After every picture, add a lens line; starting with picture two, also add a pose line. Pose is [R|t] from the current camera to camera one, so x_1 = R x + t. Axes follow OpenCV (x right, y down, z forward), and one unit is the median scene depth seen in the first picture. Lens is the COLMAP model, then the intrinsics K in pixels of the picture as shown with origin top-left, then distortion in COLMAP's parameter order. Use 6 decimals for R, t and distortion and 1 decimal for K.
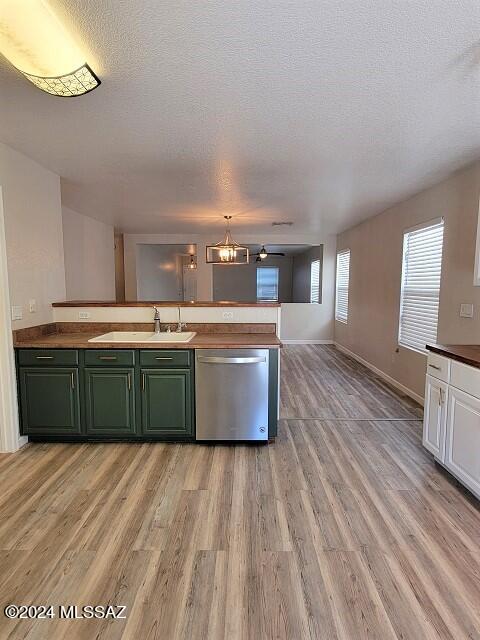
lens RADIAL K [[346.2, 0, 242.5], [0, 346.2, 318.3], [0, 0, 1]] dist [0.001867, -0.000907]
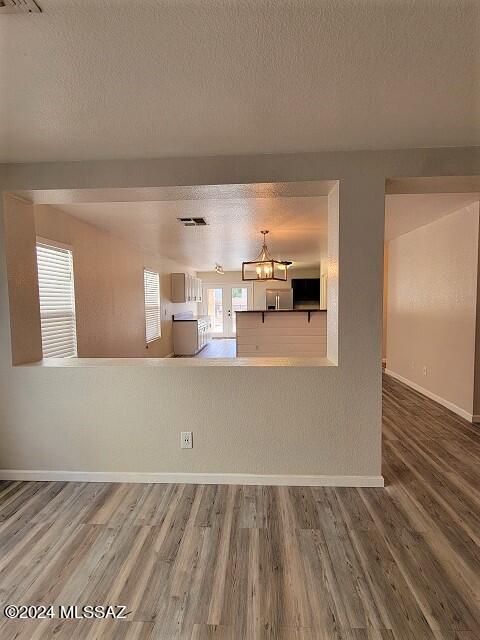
lens RADIAL K [[287.1, 0, 243.8], [0, 287.1, 318.8], [0, 0, 1]] dist [0.000683, -0.000259]
pose [[-0.998921, 0.005651, 0.046094, -0.037992], [0.013242, 0.986021, 0.166092, -0.381709], [-0.044511, 0.166523, -0.985032, 3.665331]]
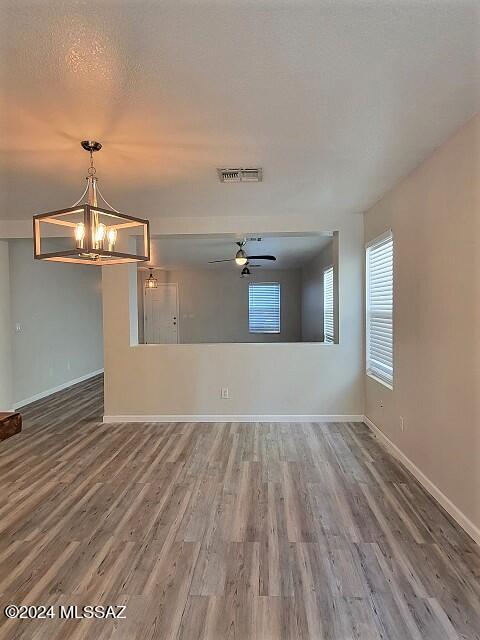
lens RADIAL K [[396.0, 0, 241.9], [0, 396.0, 315.4], [0, 0, 1]] dist [0.002912, -0.001232]
pose [[0.999203, -0.016236, -0.036476, 0.297280], [0.013156, 0.996451, -0.083142, -0.104950], [0.037696, 0.082596, 0.995870, 1.122519]]
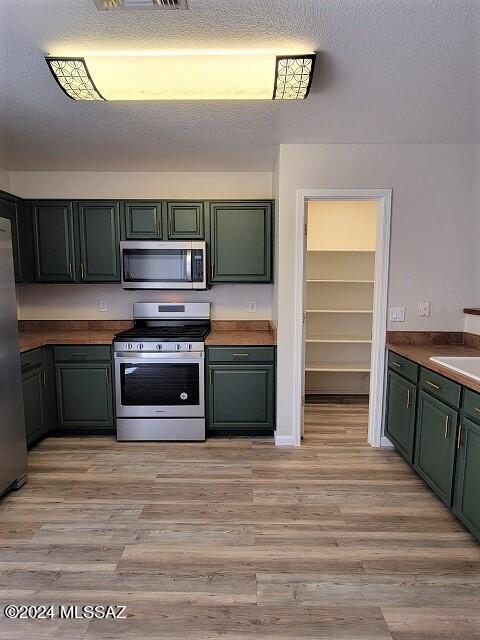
lens RADIAL K [[346.2, 0, 242.5], [0, 346.2, 318.3], [0, 0, 1]] dist [0.001867, -0.000907]
pose [[-0.005861, 0.105057, -0.994449, 0.346929], [-0.103535, 0.989058, 0.105098, -0.064741], [0.994609, 0.103576, 0.005080, 0.580315]]
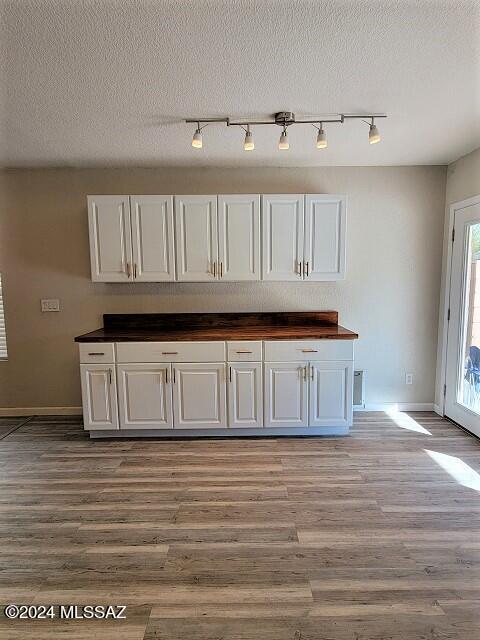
lens RADIAL K [[346.2, 0, 242.5], [0, 346.2, 318.3], [0, 0, 1]] dist [0.001867, -0.000907]
pose [[-0.005133, -0.114640, 0.993394, -0.509382], [0.110425, 0.987267, 0.114504, -0.046207], [-0.993871, 0.110283, 0.007592, 0.462058]]
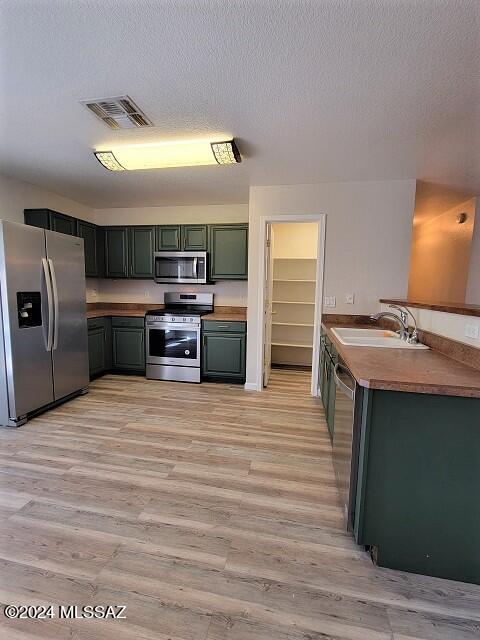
lens RADIAL K [[287.1, 0, 243.8], [0, 287.1, 318.8], [0, 0, 1]] dist [0.000683, -0.000259]
pose [[-0.183064, 0.097605, -0.978244, 0.577423], [-0.120703, 0.985299, 0.120897, -0.049193], [0.975663, 0.140209, -0.168592, 0.900084]]
